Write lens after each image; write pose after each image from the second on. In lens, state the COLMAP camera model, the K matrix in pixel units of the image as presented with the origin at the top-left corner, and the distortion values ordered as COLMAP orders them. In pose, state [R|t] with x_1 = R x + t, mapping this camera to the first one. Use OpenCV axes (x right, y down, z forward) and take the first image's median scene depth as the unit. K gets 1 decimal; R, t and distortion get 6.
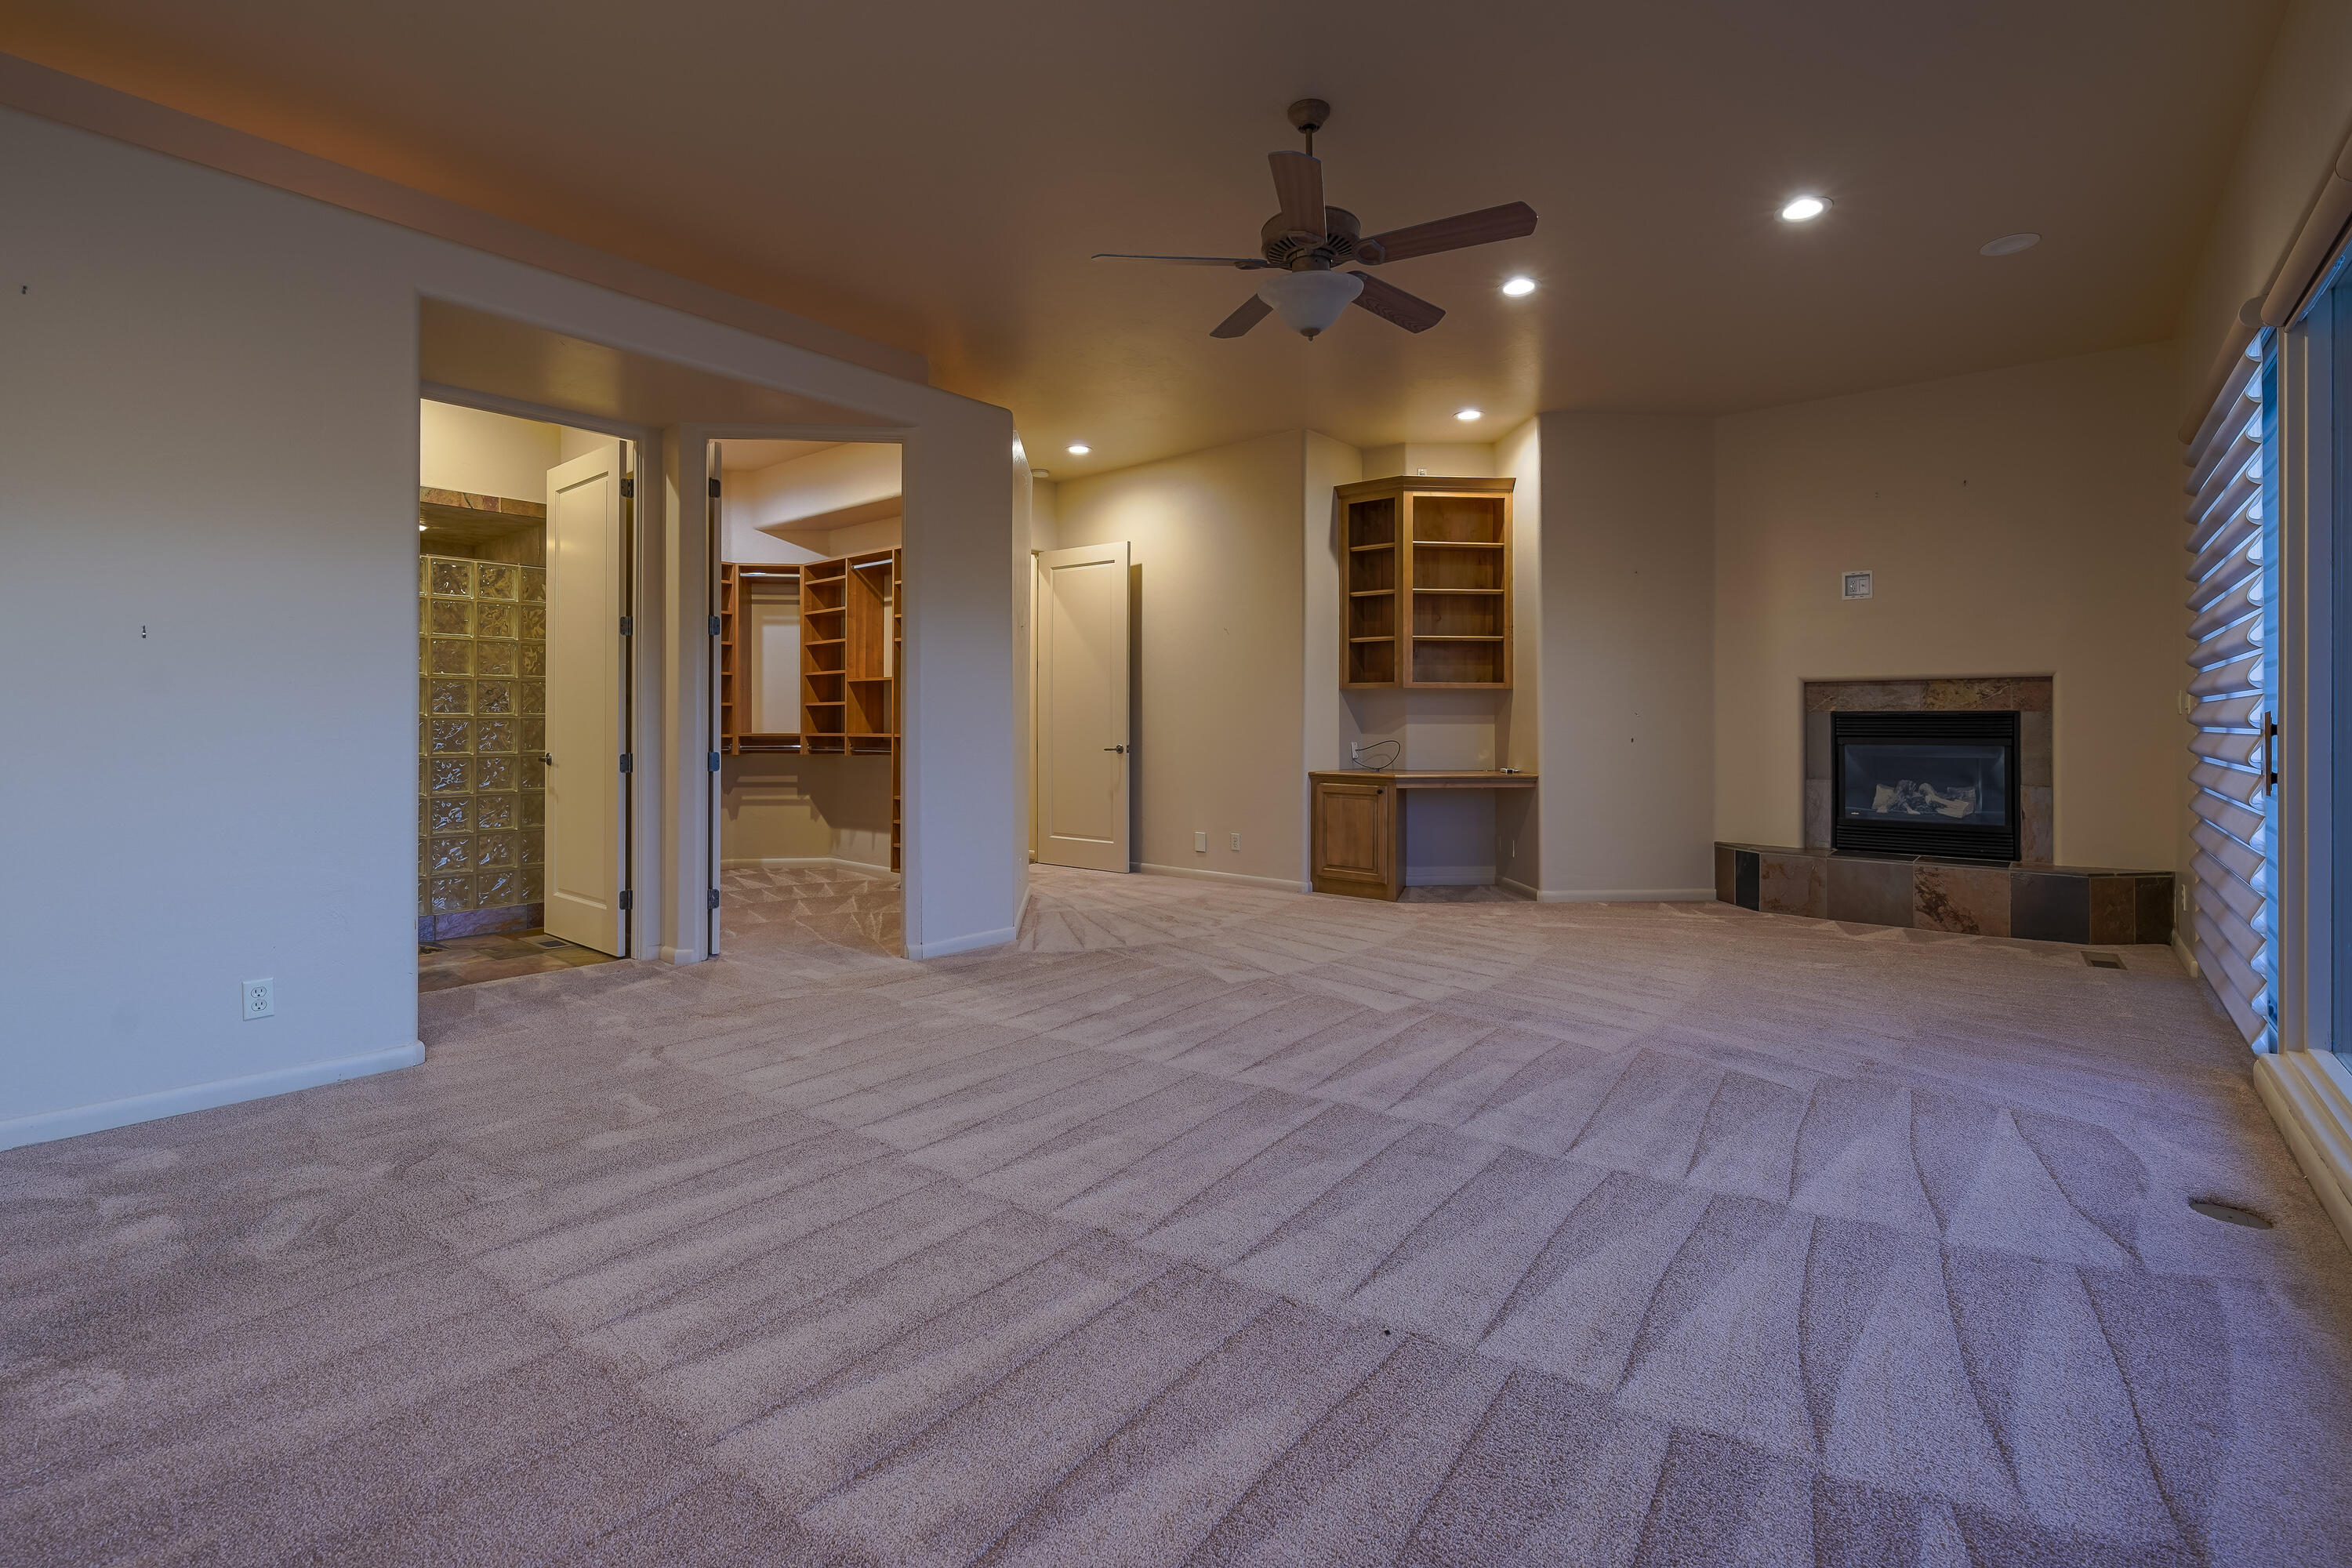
lens RADIAL K [[1045.0, 0, 1165.5], [0, 1045.0, 724.3], [0, 0, 1]] dist [-0.003021, 0.000740]
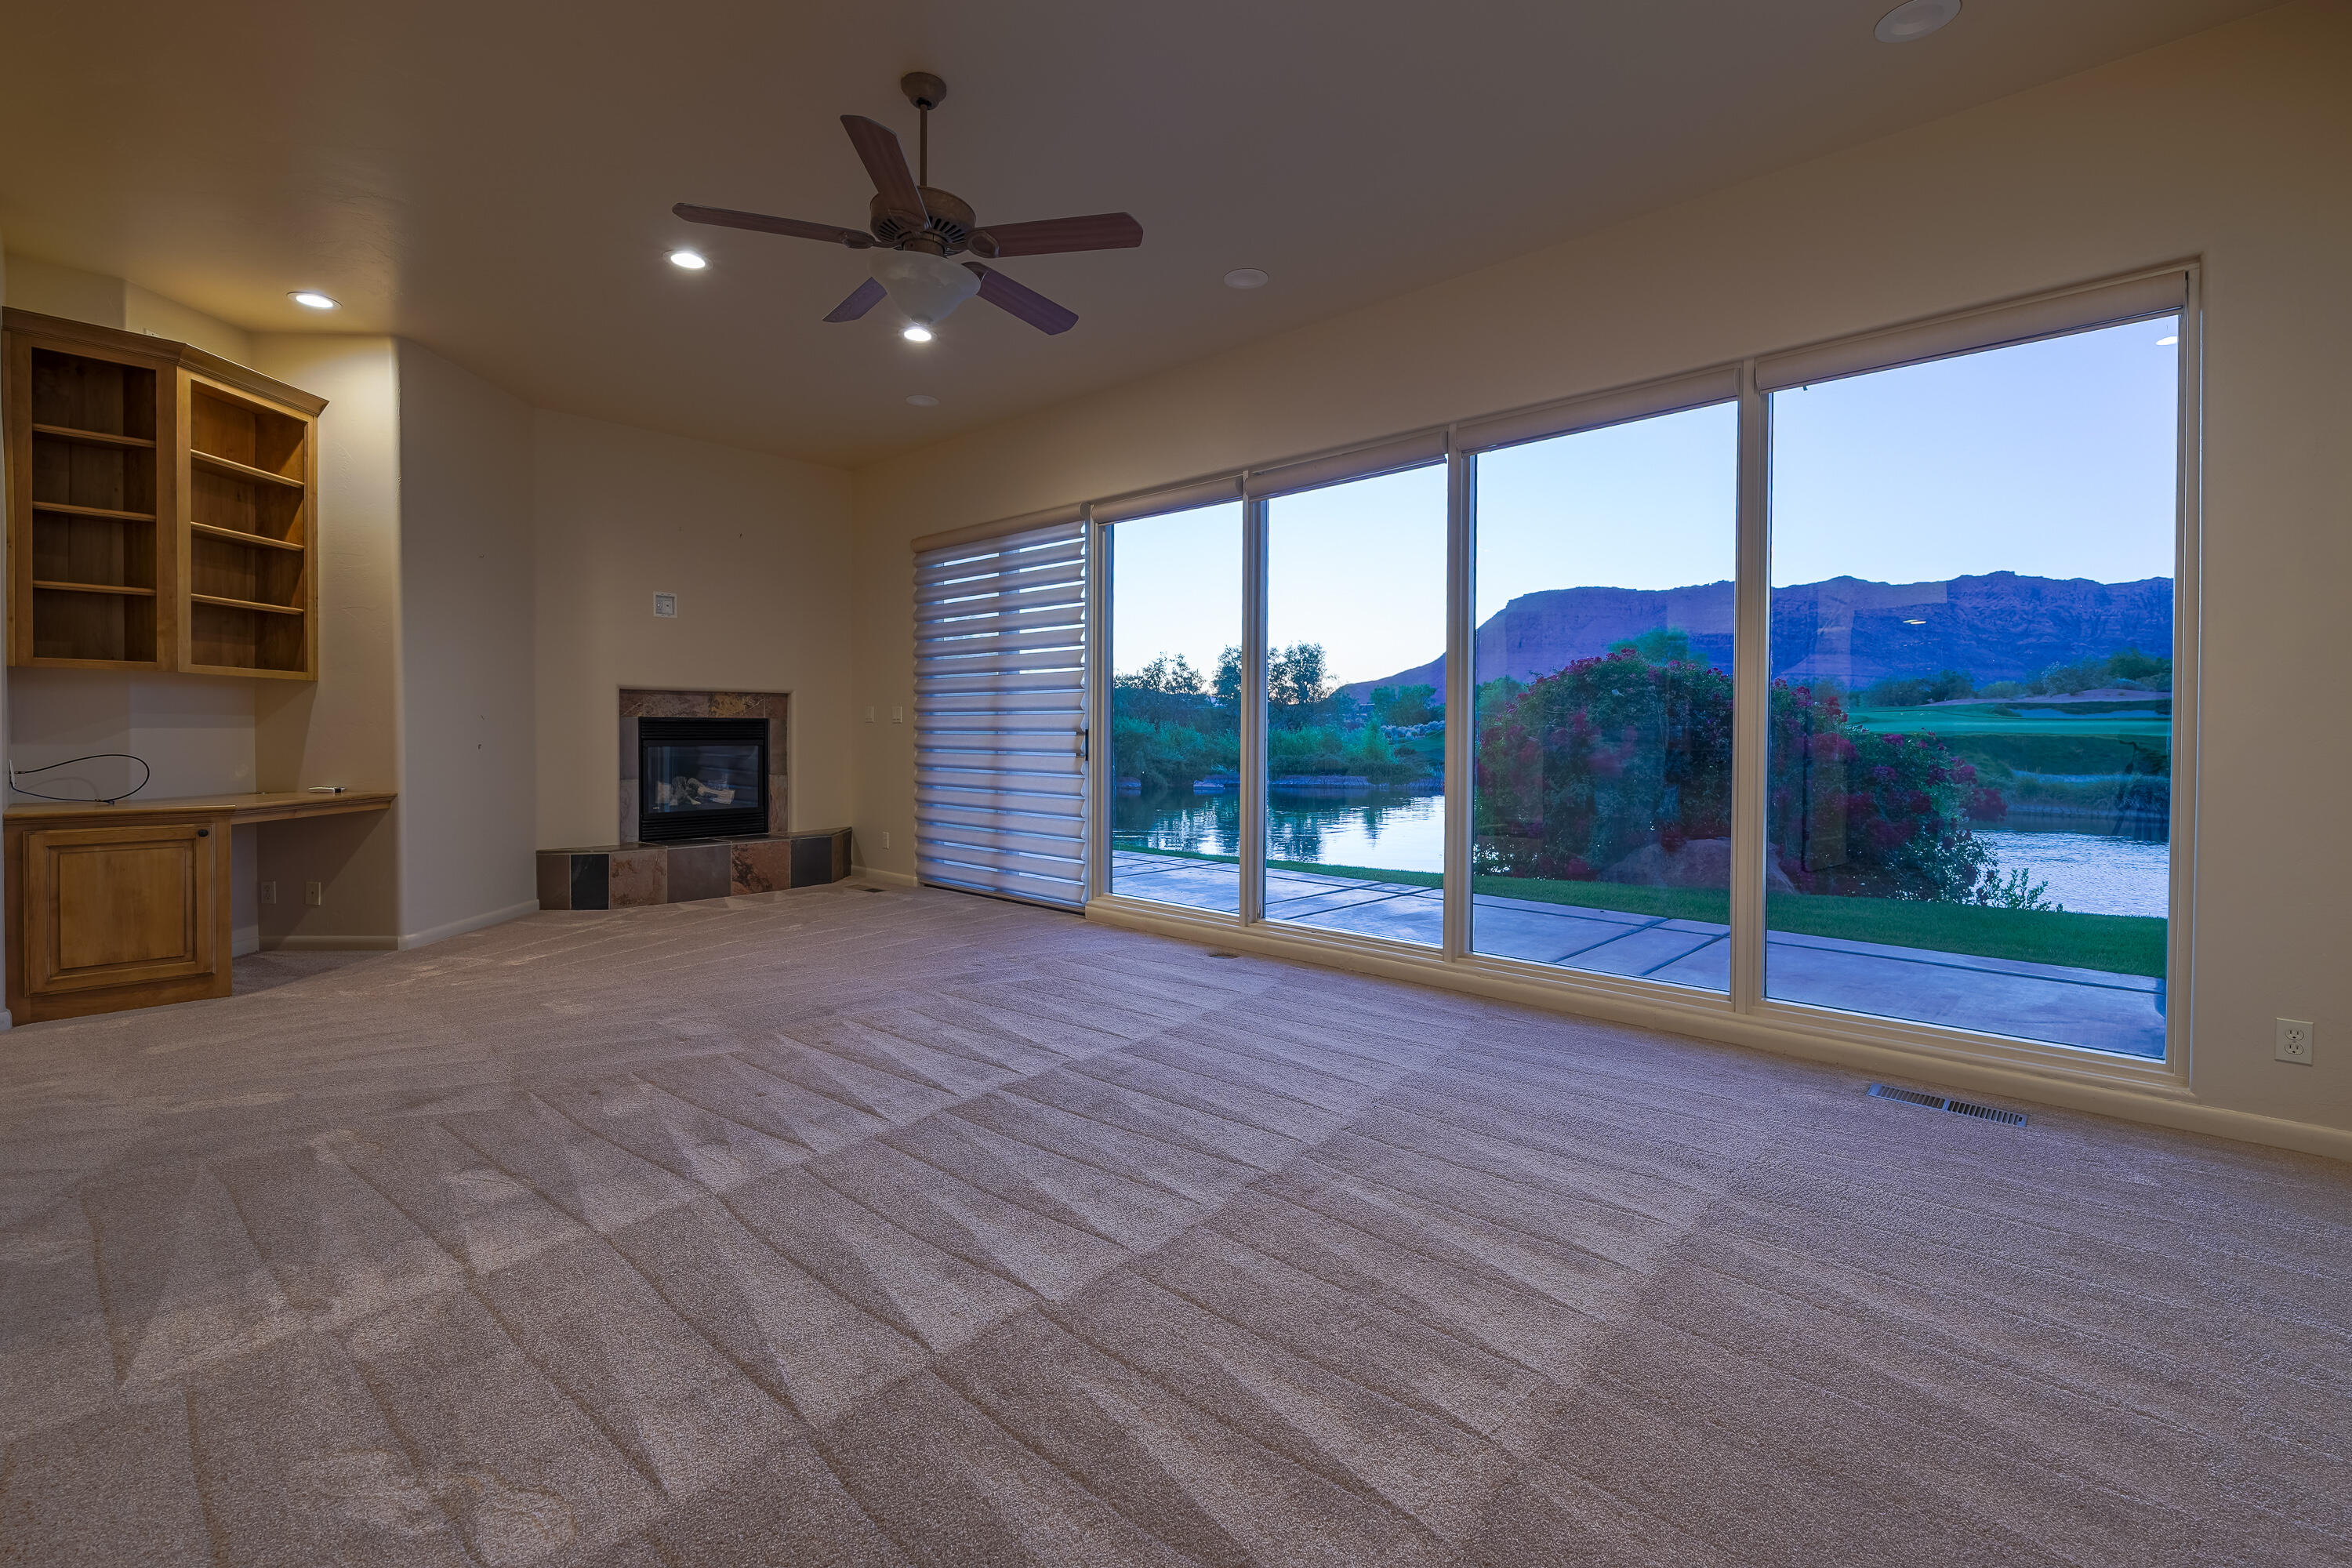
lens RADIAL K [[1045.0, 0, 1185.2], [0, 1045.0, 767.8], [0, 0, 1]] dist [-0.003021, 0.000740]
pose [[0.034906, -0.038104, 0.998664, -0.702322], [-0.001475, 0.999270, 0.038179, -0.002592], [-0.999390, -0.002805, 0.034824, 0.622696]]
